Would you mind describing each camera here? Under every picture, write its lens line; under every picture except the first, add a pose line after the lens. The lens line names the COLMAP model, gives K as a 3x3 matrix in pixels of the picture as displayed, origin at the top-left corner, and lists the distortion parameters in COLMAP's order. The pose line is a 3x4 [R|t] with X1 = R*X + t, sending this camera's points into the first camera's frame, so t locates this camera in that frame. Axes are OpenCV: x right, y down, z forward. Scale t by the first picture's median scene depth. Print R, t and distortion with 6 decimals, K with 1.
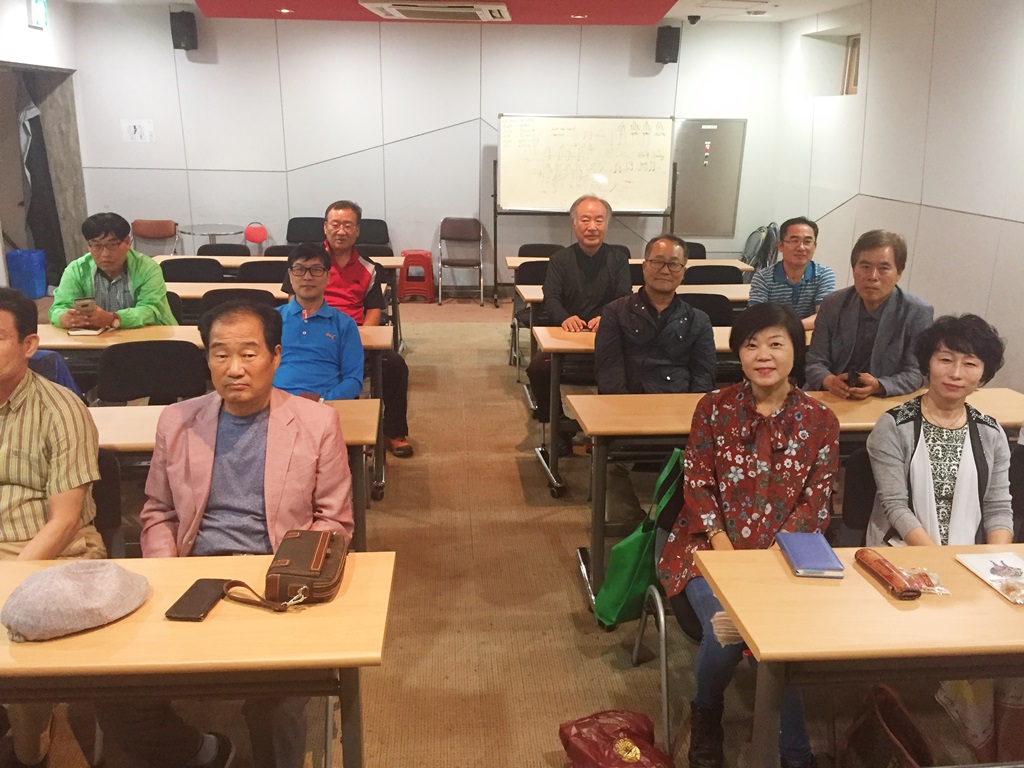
lens RADIAL K [[878.7, 0, 509.5], [0, 878.7, 379.1], [0, 0, 1]] dist [0.073775, -0.093761]
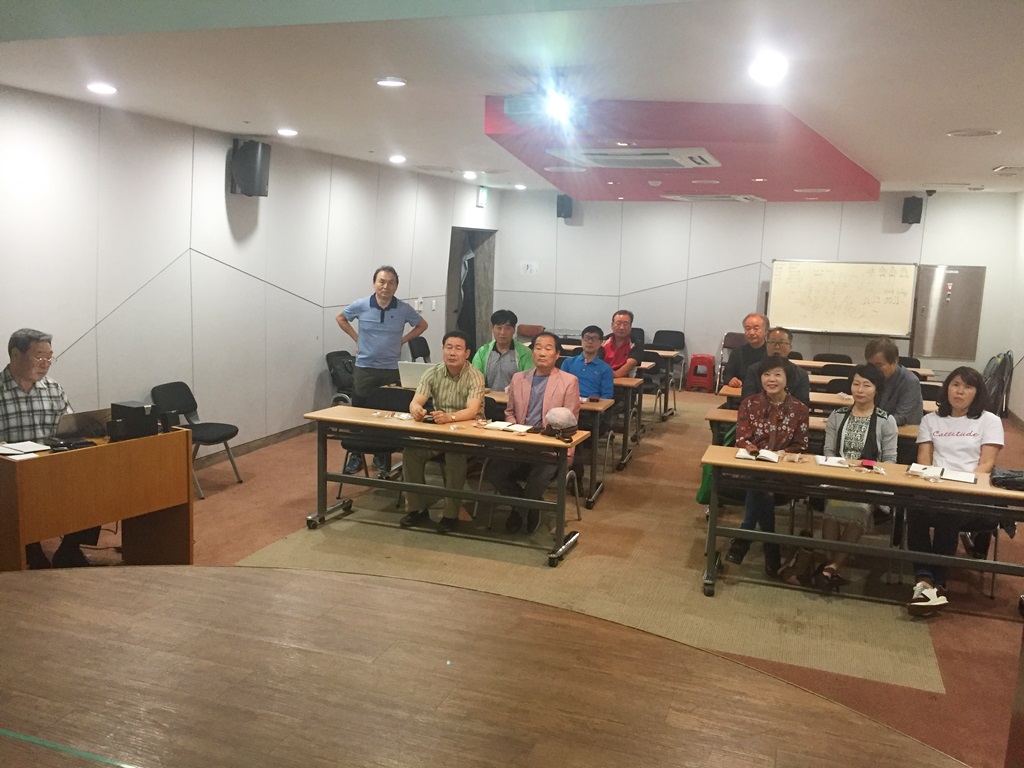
lens RADIAL K [[878.7, 0, 508.6], [0, 878.7, 383.4], [0, 0, 1]] dist [0.073775, -0.093761]
pose [[0.913709, 0.072512, -0.399847, 0.178961], [-0.129504, 0.984607, -0.117377, 0.104589], [0.385181, 0.159030, 0.909035, -0.378686]]
